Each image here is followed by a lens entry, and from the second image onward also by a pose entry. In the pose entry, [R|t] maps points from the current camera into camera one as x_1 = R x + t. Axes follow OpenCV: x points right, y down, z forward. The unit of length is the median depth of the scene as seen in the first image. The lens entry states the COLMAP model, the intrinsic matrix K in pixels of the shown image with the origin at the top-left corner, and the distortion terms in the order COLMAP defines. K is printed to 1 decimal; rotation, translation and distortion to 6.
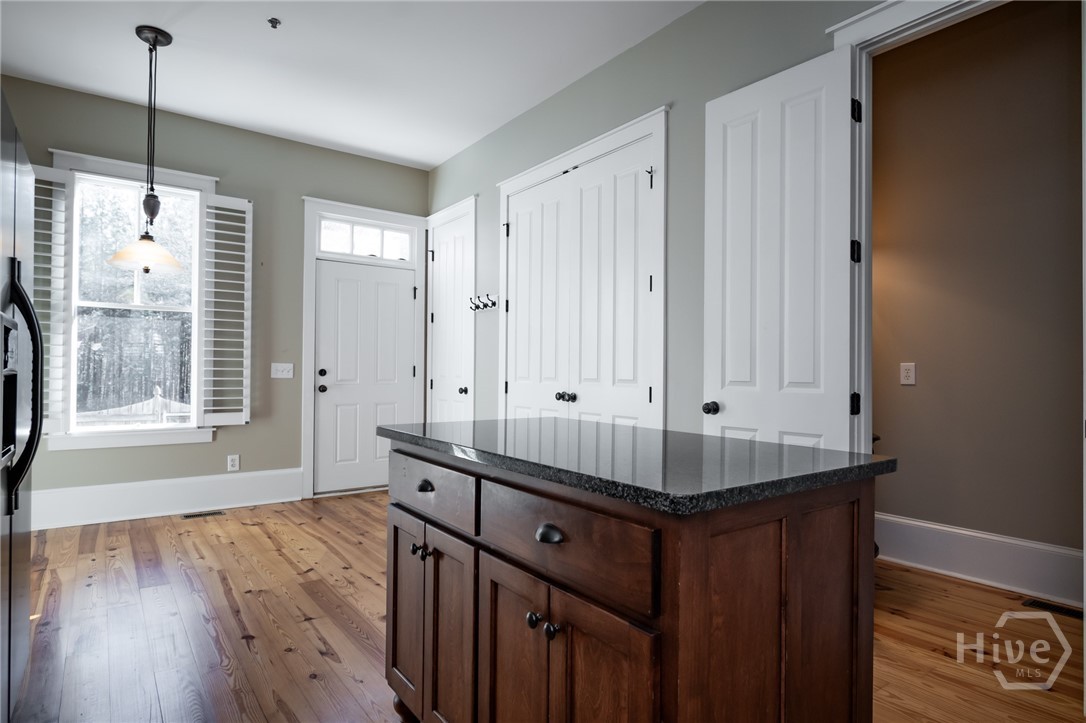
lens RADIAL K [[592.4, 0, 543.0], [0, 592.4, 361.5], [0, 0, 1]] dist [-0.000754, -0.000356]
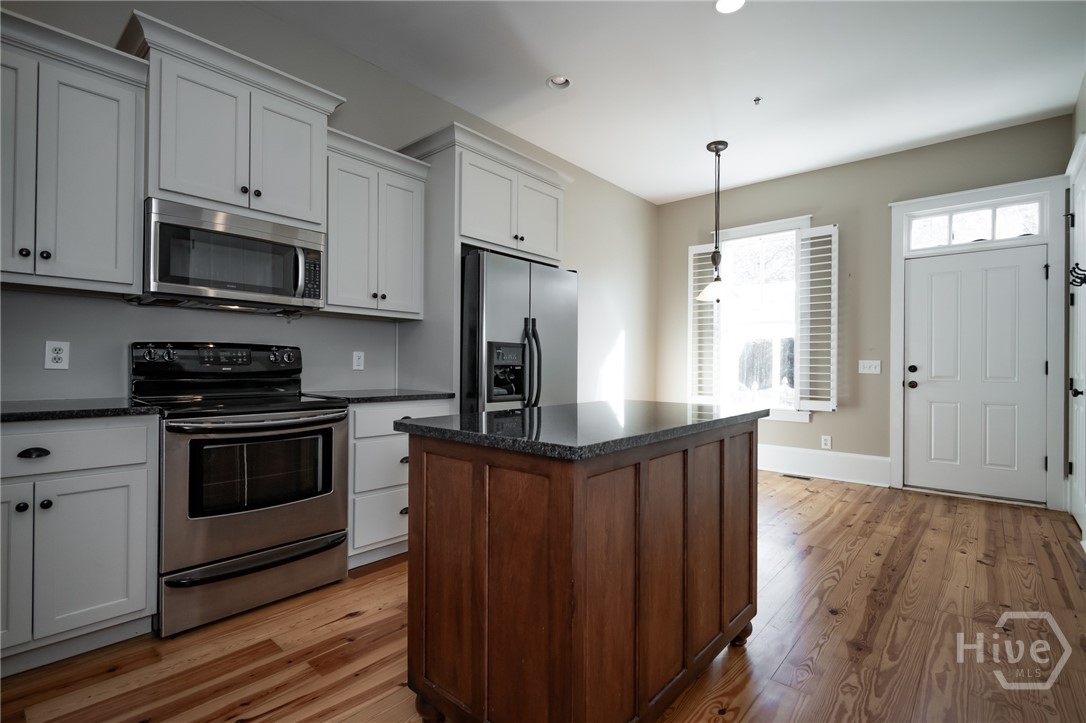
lens RADIAL K [[503.7, 0, 543.0], [0, 503.7, 361.5], [0, 0, 1]] dist [0.000408, -0.000057]
pose [[0.210612, -0.012682, -0.977488, 0.372133], [0.011214, 0.999881, -0.010557, 0.008634], [0.977505, -0.008738, 0.210729, 0.207871]]
